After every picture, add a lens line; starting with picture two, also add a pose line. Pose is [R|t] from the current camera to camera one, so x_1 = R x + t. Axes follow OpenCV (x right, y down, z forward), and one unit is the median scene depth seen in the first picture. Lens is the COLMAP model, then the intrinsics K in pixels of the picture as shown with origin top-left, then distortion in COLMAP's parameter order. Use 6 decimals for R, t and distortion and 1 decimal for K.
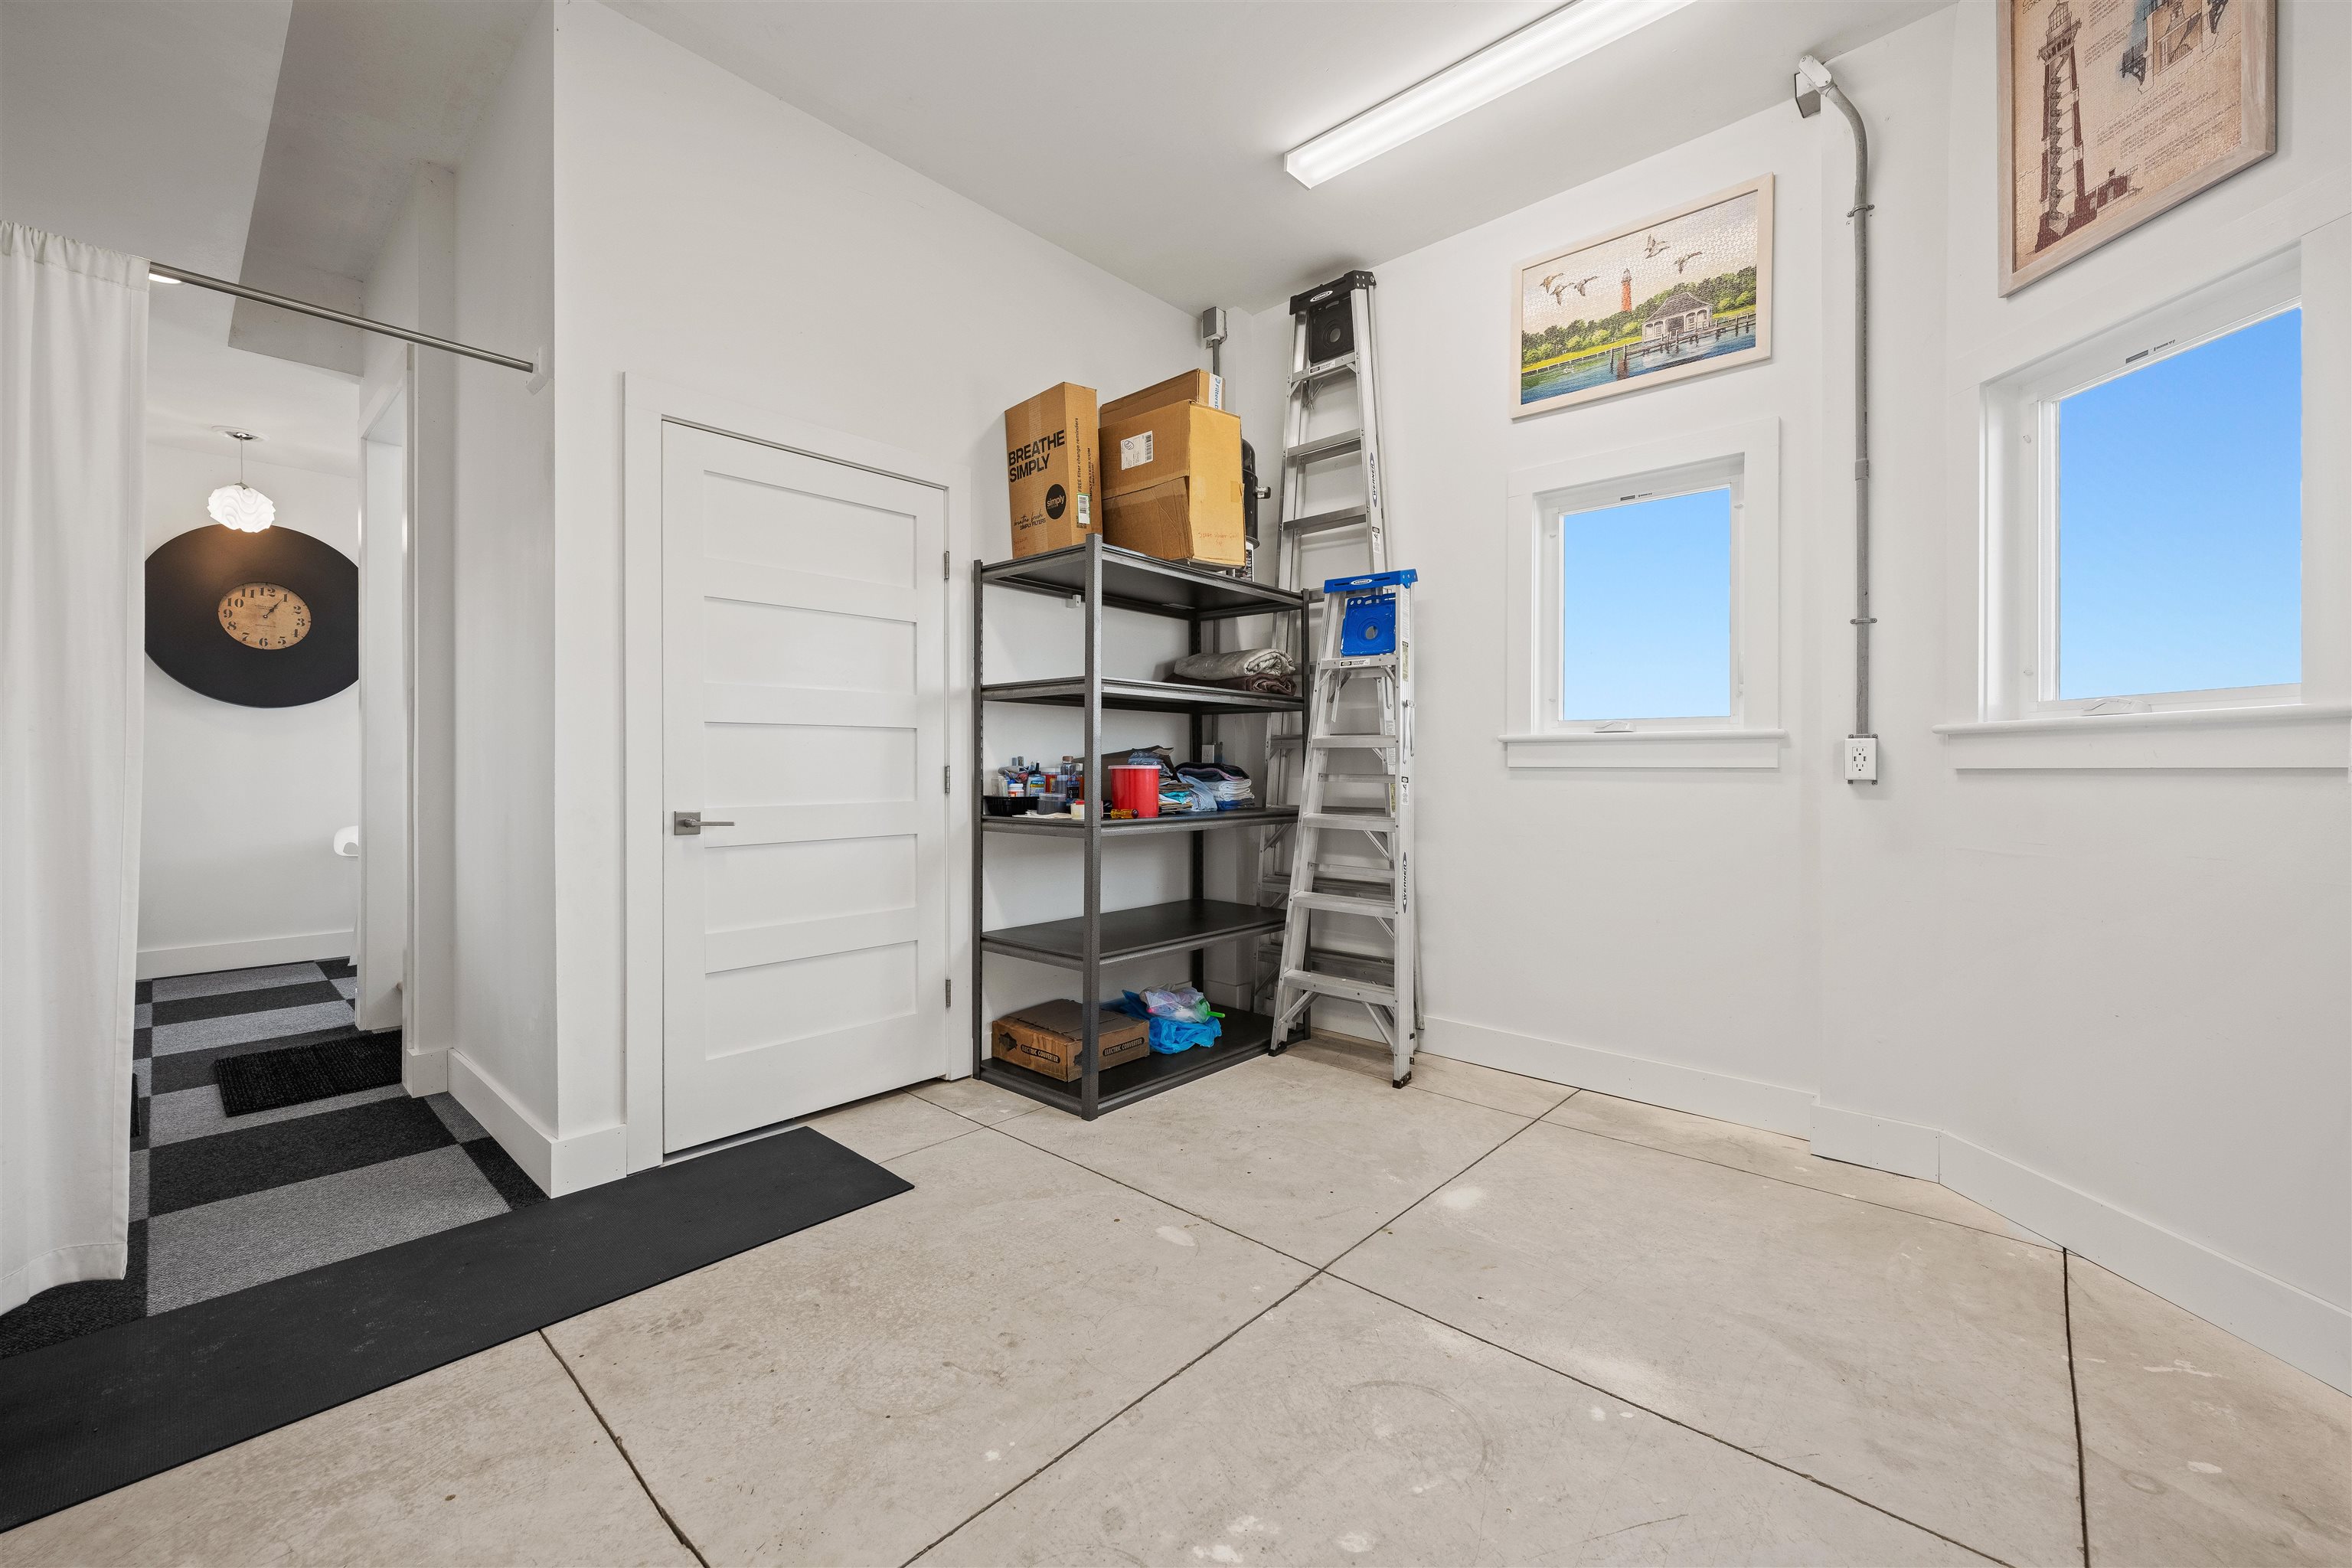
lens RADIAL K [[949.5, 0, 1179.2], [0, 949.5, 769.1], [0, 0, 1]] dist [-0.000285, 0.000031]
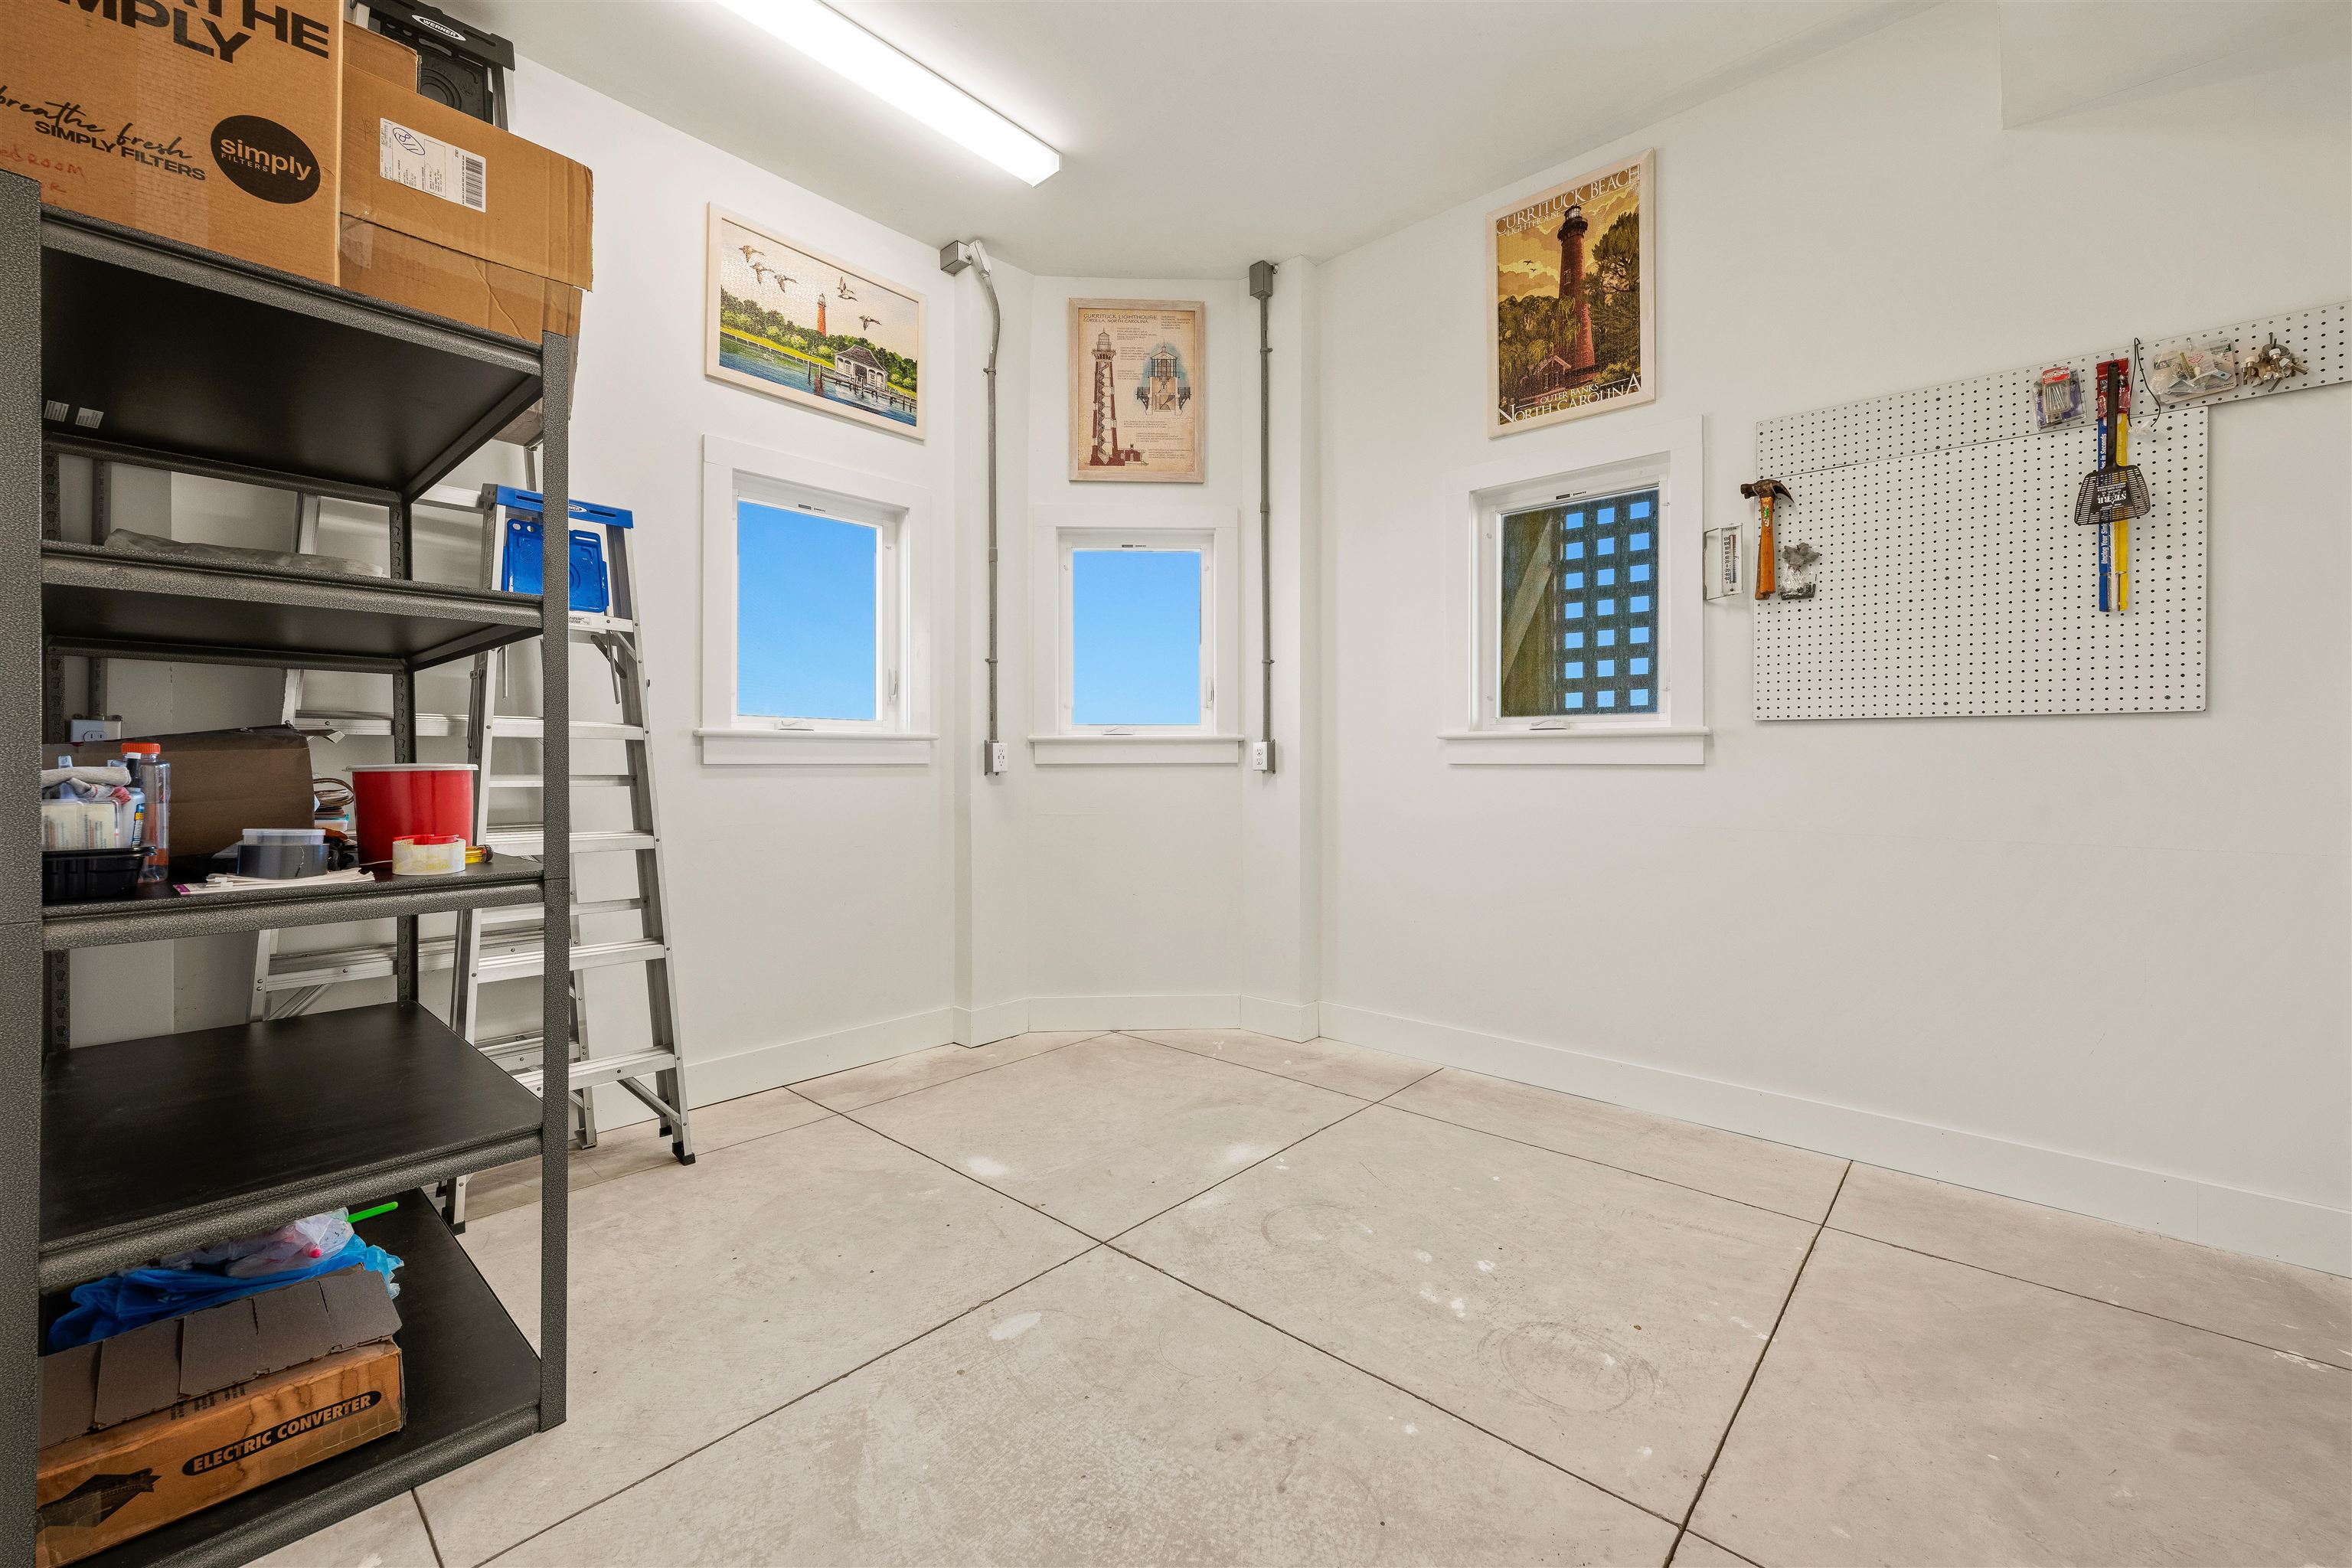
lens RADIAL K [[949.5, 0, 1179.2], [0, 949.5, 769.1], [0, 0, 1]] dist [-0.000285, 0.000031]
pose [[-0.007794, -0.009387, 0.999926, -0.705849], [0.004021, 0.999948, 0.009419, -0.005609], [-0.999962, 0.004095, -0.007756, 0.724335]]
